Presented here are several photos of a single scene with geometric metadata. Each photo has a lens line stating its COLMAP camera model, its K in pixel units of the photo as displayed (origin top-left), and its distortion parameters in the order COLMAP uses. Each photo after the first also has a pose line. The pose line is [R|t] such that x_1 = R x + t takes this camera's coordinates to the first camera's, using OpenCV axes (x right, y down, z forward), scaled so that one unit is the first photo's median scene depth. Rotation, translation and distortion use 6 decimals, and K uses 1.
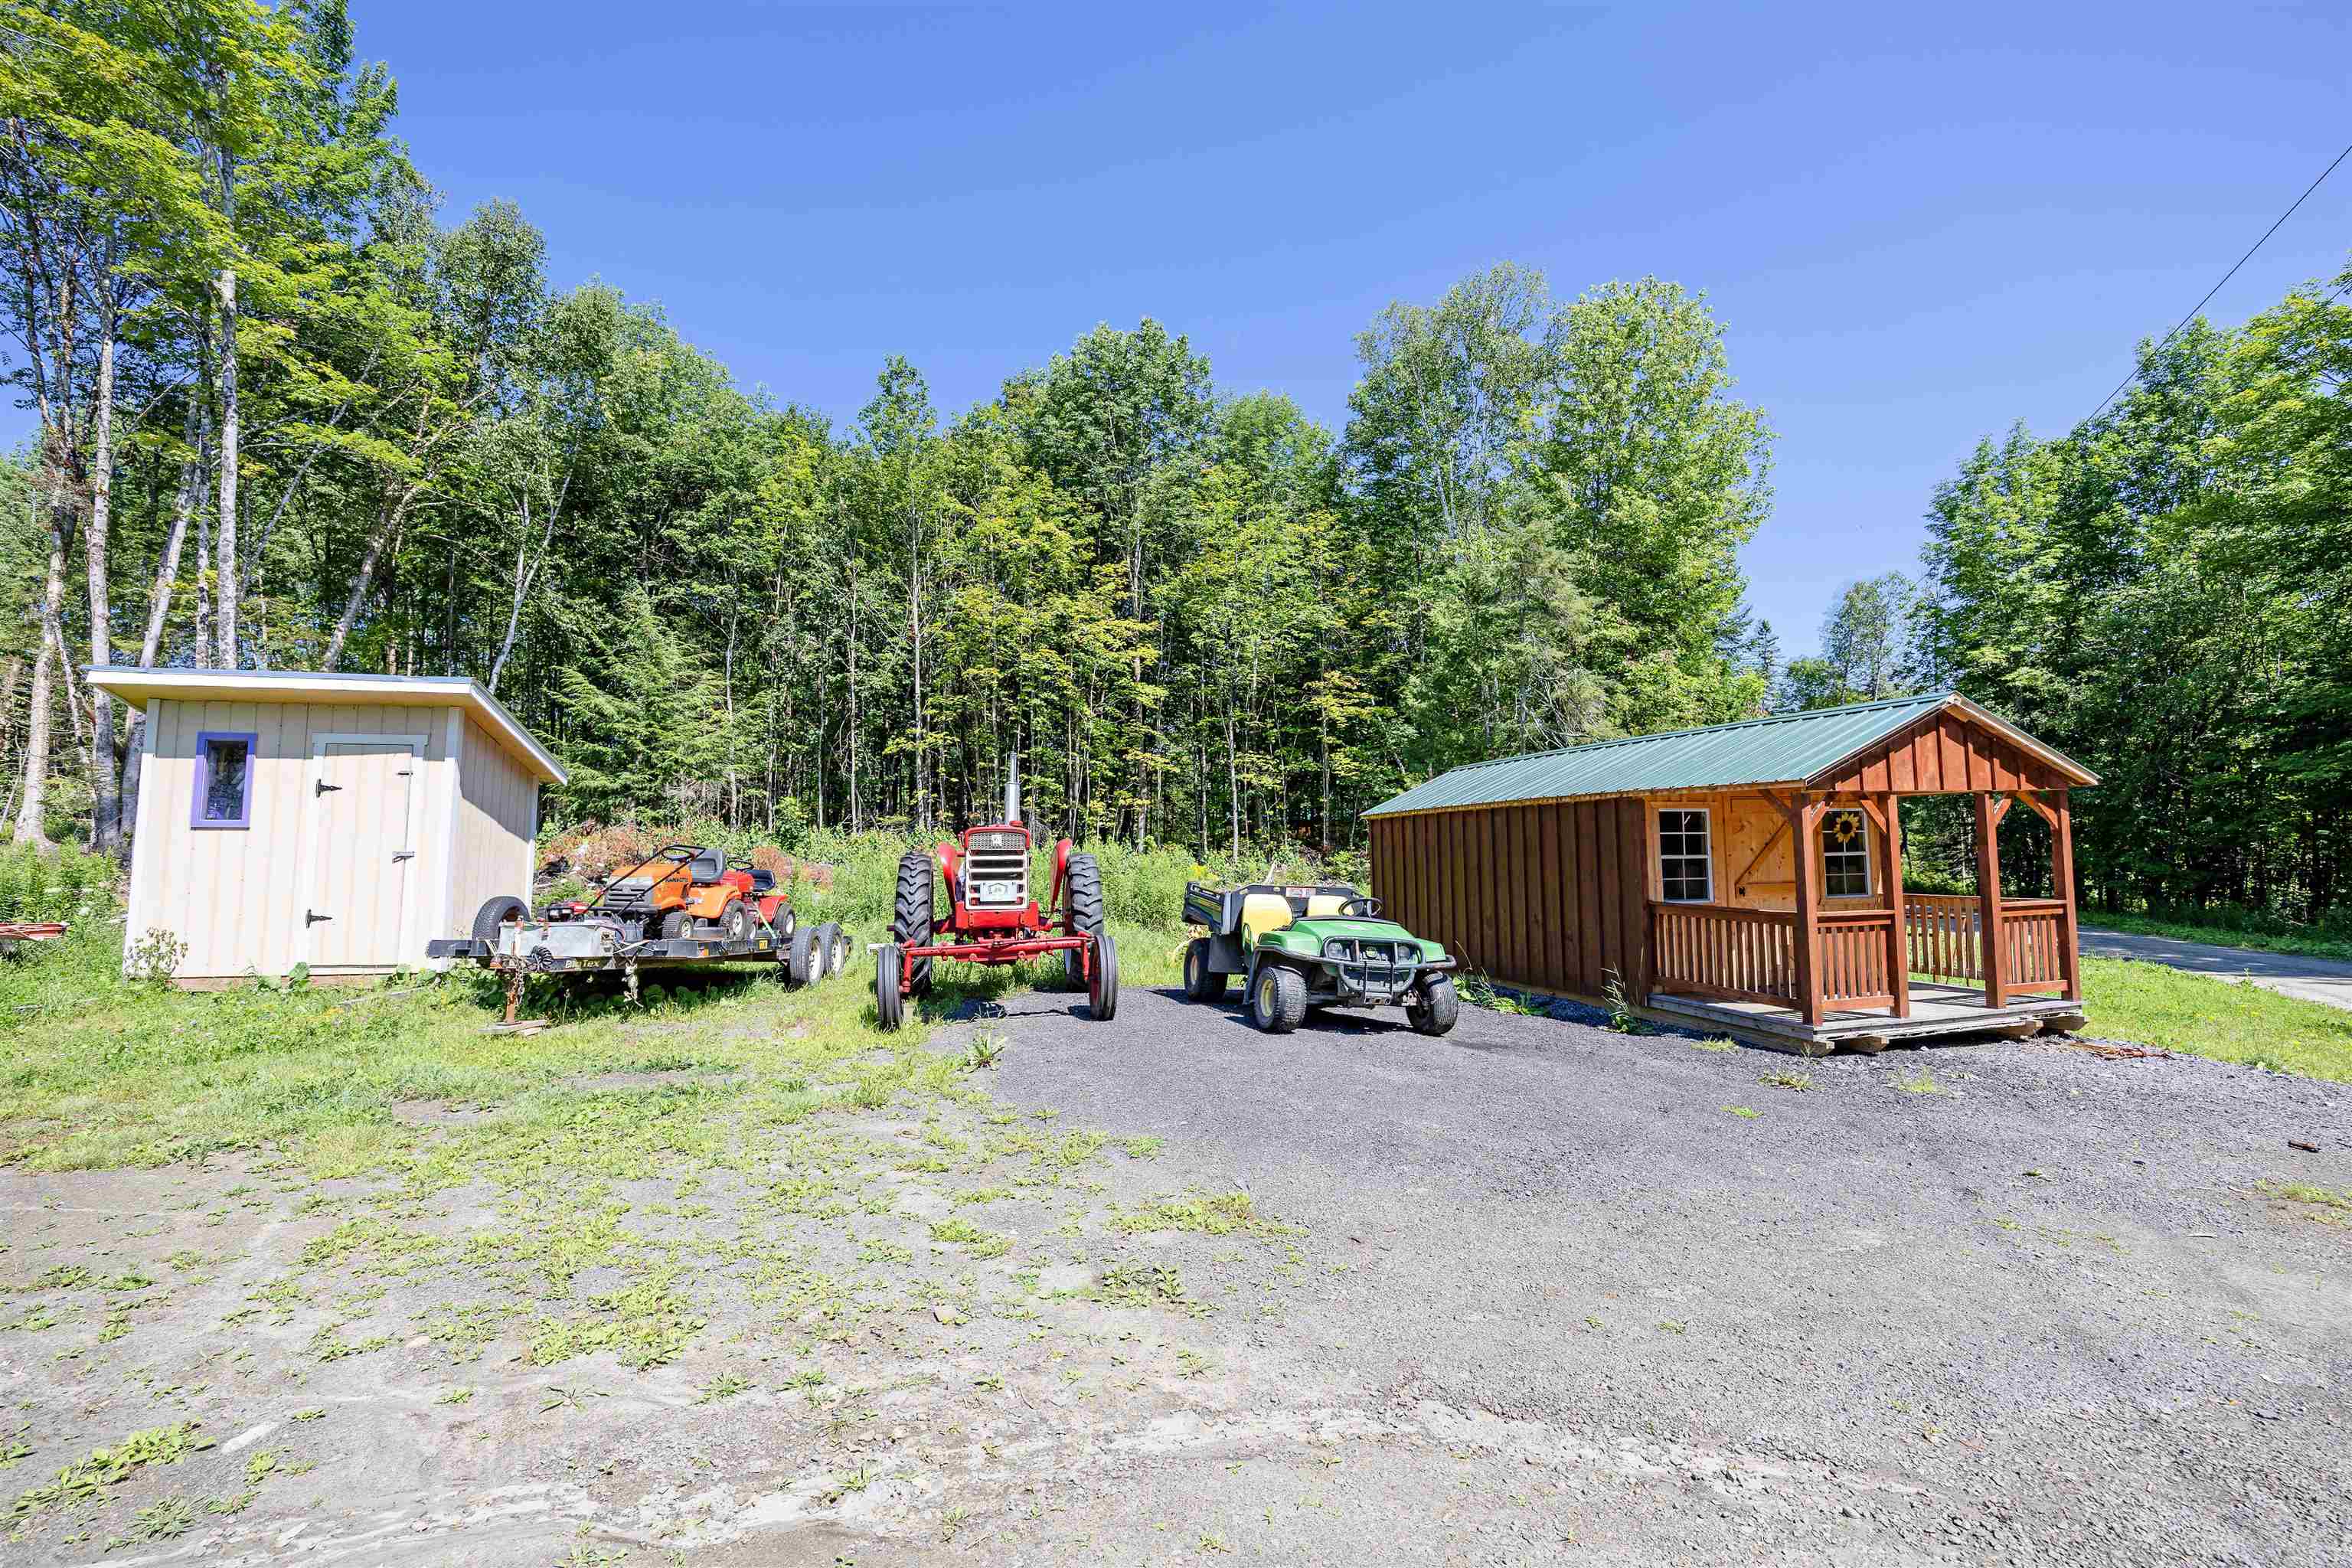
lens RADIAL K [[1053.9, 0, 1175.4], [0, 1053.9, 778.8], [0, 0, 1]] dist [-0.005443, -0.000607]
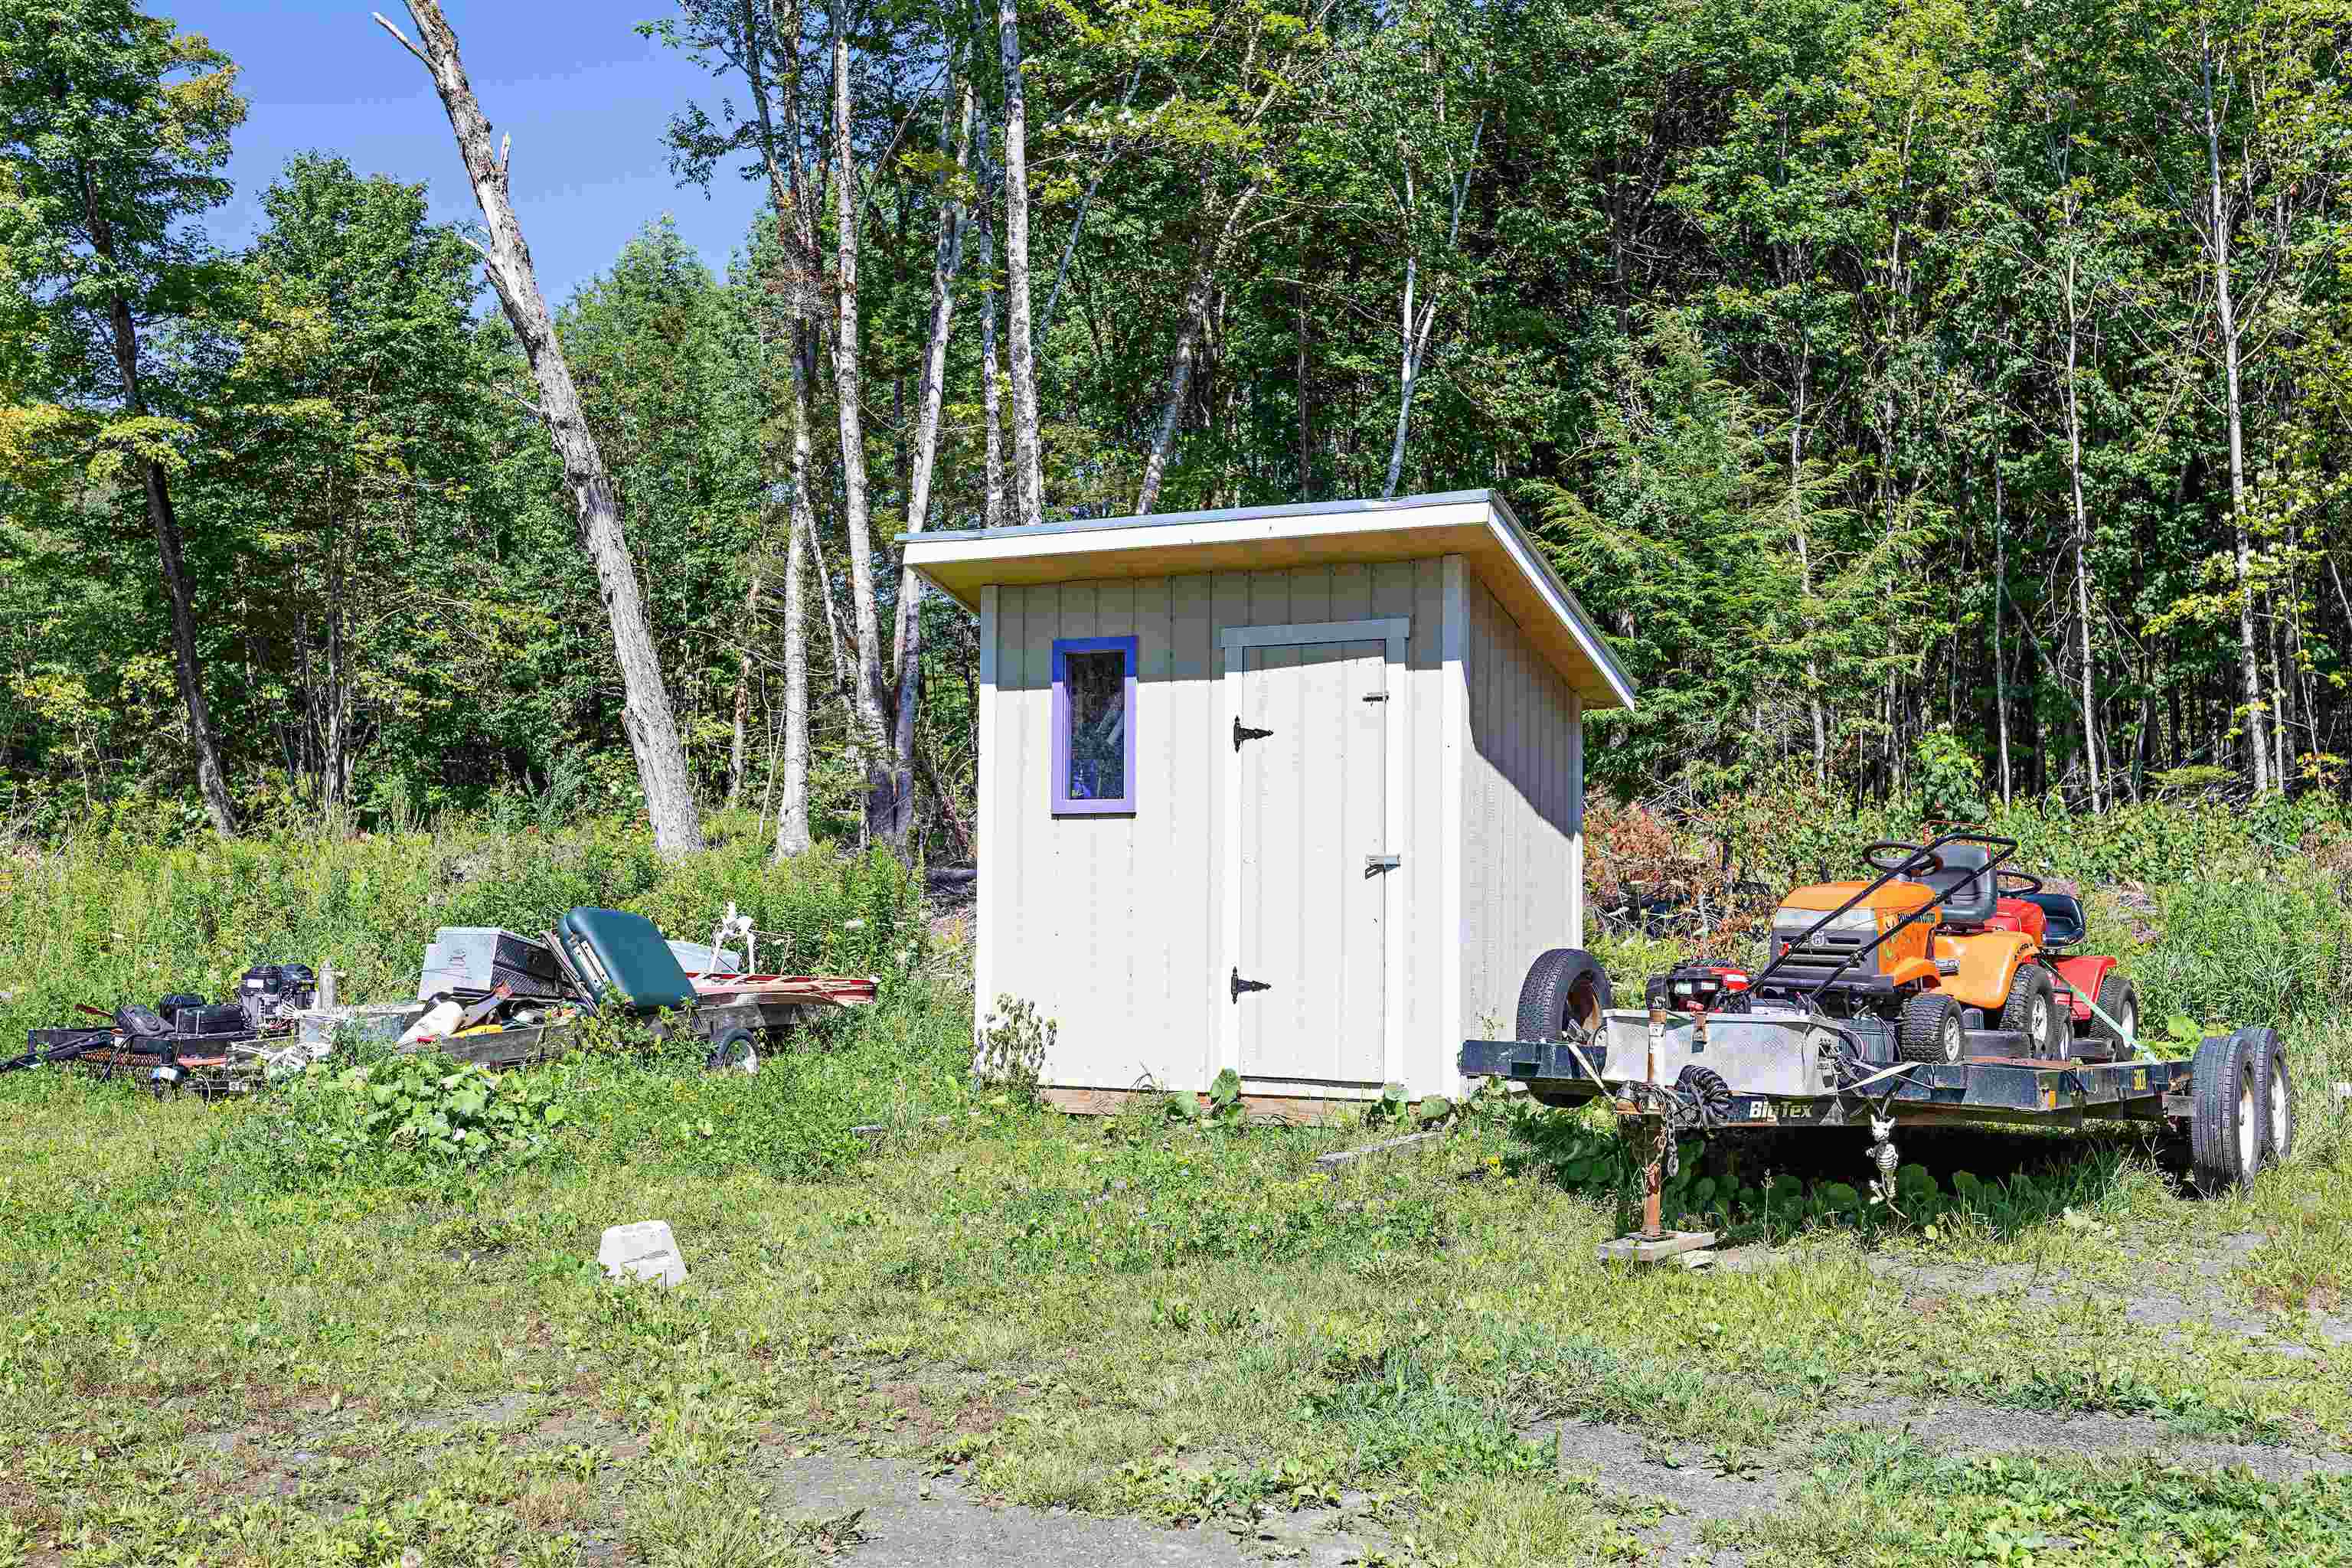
lens RADIAL K [[2321.3, 0, 1176.7], [0, 2321.3, 784.3], [0, 0, 1]] dist [-0.018195, 0.000000]
pose [[0.787653, -0.025554, -0.615588, -0.131526], [0.050004, 0.998495, 0.022531, 0.006105], [0.614086, -0.048529, 0.787746, 0.079285]]
